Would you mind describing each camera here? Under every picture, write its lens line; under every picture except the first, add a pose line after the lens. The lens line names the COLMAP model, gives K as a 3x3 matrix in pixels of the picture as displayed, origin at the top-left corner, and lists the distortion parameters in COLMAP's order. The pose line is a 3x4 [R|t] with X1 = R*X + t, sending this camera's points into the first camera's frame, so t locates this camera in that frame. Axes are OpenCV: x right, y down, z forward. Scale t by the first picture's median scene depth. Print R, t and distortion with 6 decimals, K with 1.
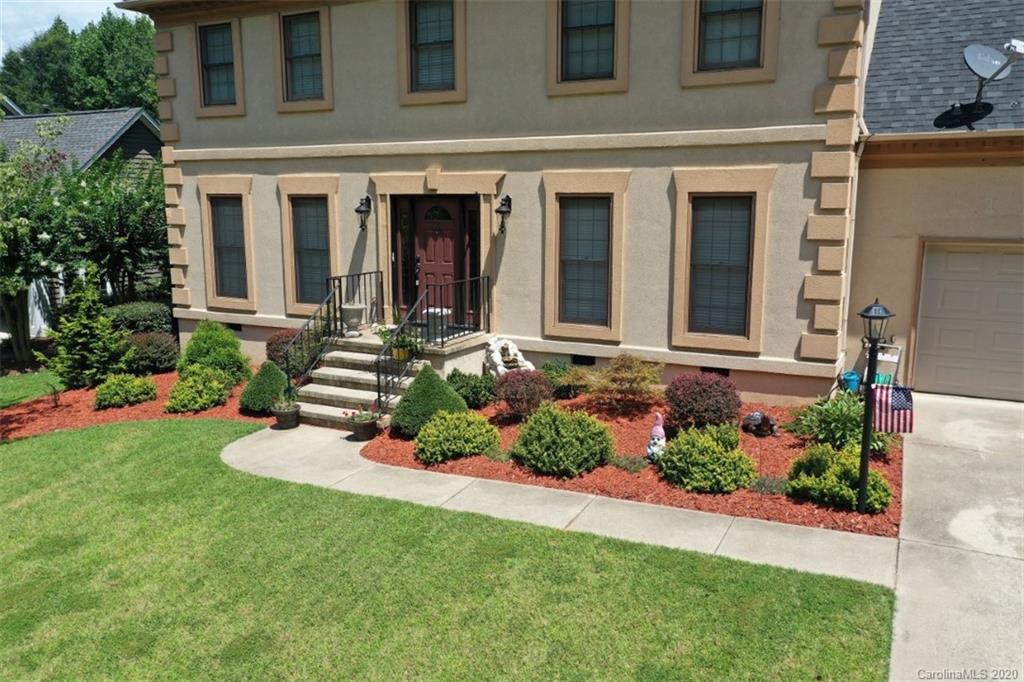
lens RADIAL K [[813.8, 0, 511.7], [0, 813.8, 338.5], [0, 0, 1]] dist [0.004639, 0.011601]
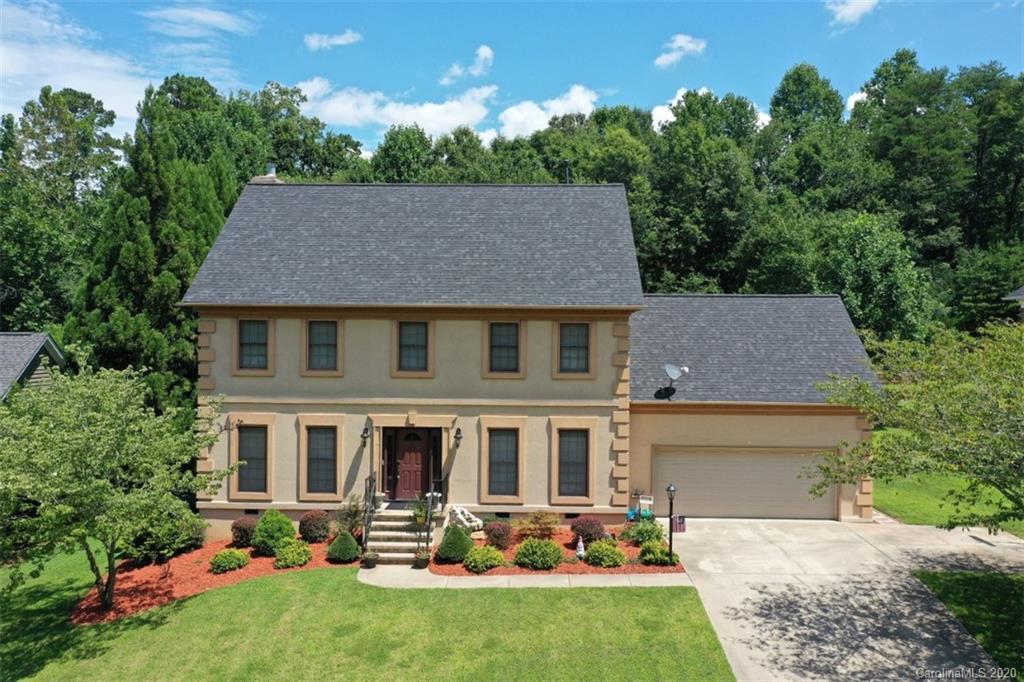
lens RADIAL K [[813.8, 0, 512.4], [0, 813.8, 340.2], [0, 0, 1]] dist [0.004639, 0.011601]
pose [[0.896854, 0.010031, 0.442212, -0.810410], [0.064529, 0.986080, -0.153239, -0.091204], [-0.437594, 0.165968, 0.883723, -0.825553]]
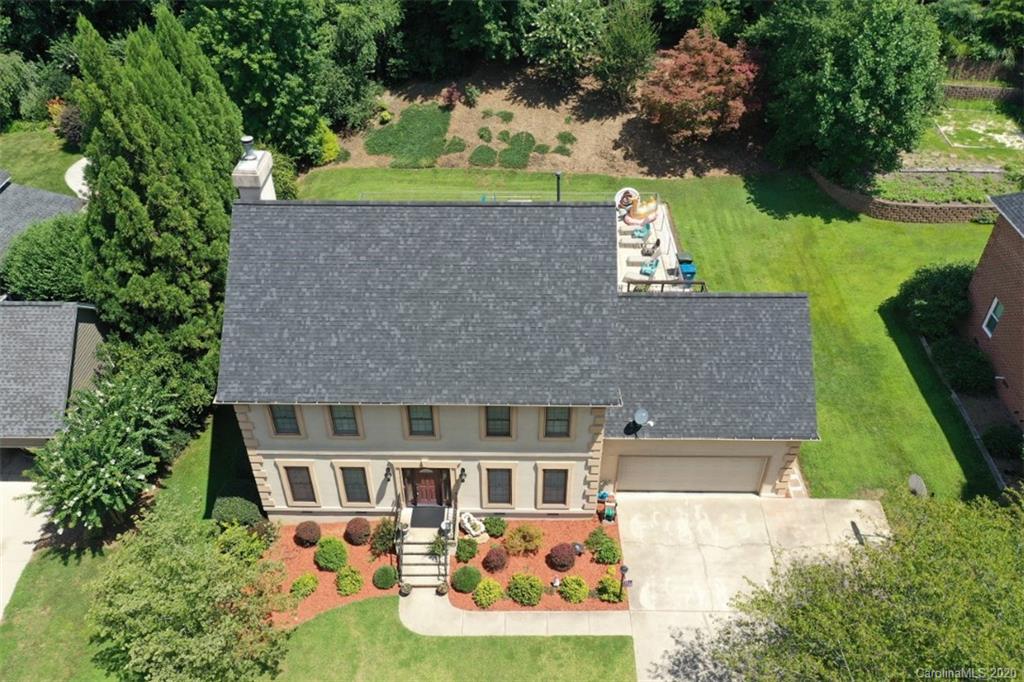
lens RADIAL K [[813.8, 0, 511.8], [0, 813.8, 344.1], [0, 0, 1]] dist [0.004639, 0.011601]
pose [[0.893163, -0.278707, 0.352962, -0.673529], [0.075033, 0.866172, 0.494081, -1.814760], [-0.443430, -0.414811, 0.794545, -0.846416]]
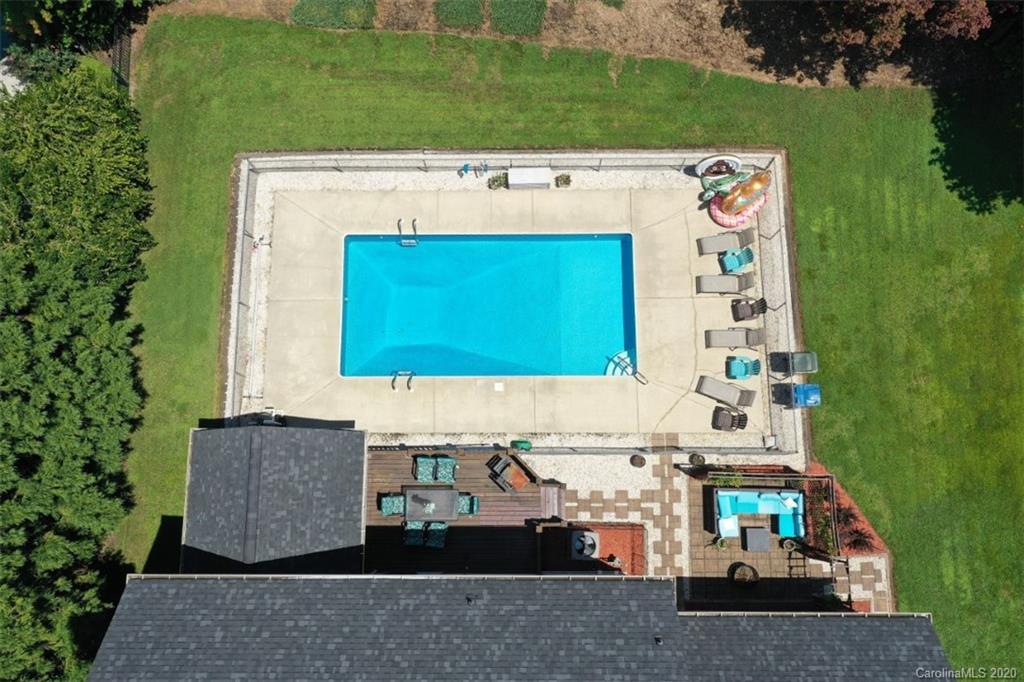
lens RADIAL K [[813.8, 0, 511.9], [0, 813.8, 343.3], [0, 0, 1]] dist [0.004639, 0.011601]
pose [[0.887790, -0.453504, 0.078509, 0.619394], [0.086628, 0.332181, 0.939229, -2.479352], [-0.452023, -0.827037, 0.334193, 1.645445]]
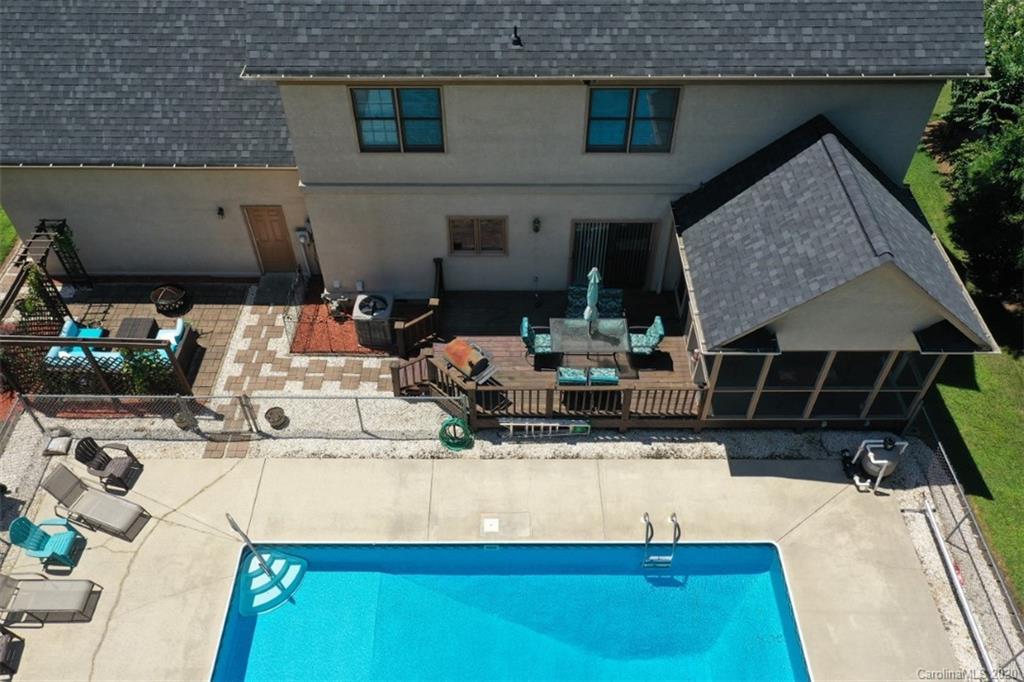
lens RADIAL K [[813.8, 0, 508.7], [0, 813.8, 340.3], [0, 0, 1]] dist [0.004639, 0.011601]
pose [[-0.889546, 0.336685, -0.308789, 1.006045], [-0.072452, 0.563392, 0.823007, -1.490874], [0.451063, 0.754475, -0.476769, 2.787487]]
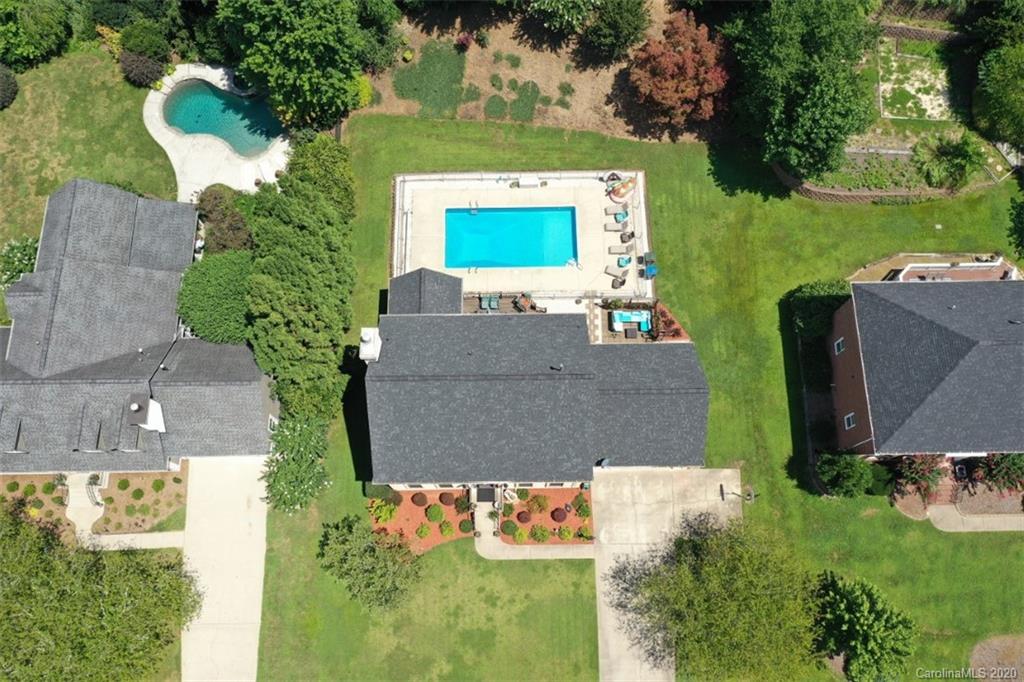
lens RADIAL K [[813.8, 0, 512.9], [0, 813.8, 343.9], [0, 0, 1]] dist [0.004639, 0.011601]
pose [[0.881941, -0.449245, 0.142682, -0.278745], [0.080418, 0.441672, 0.893565, -4.756936], [-0.464449, -0.776598, 0.425656, -0.272886]]
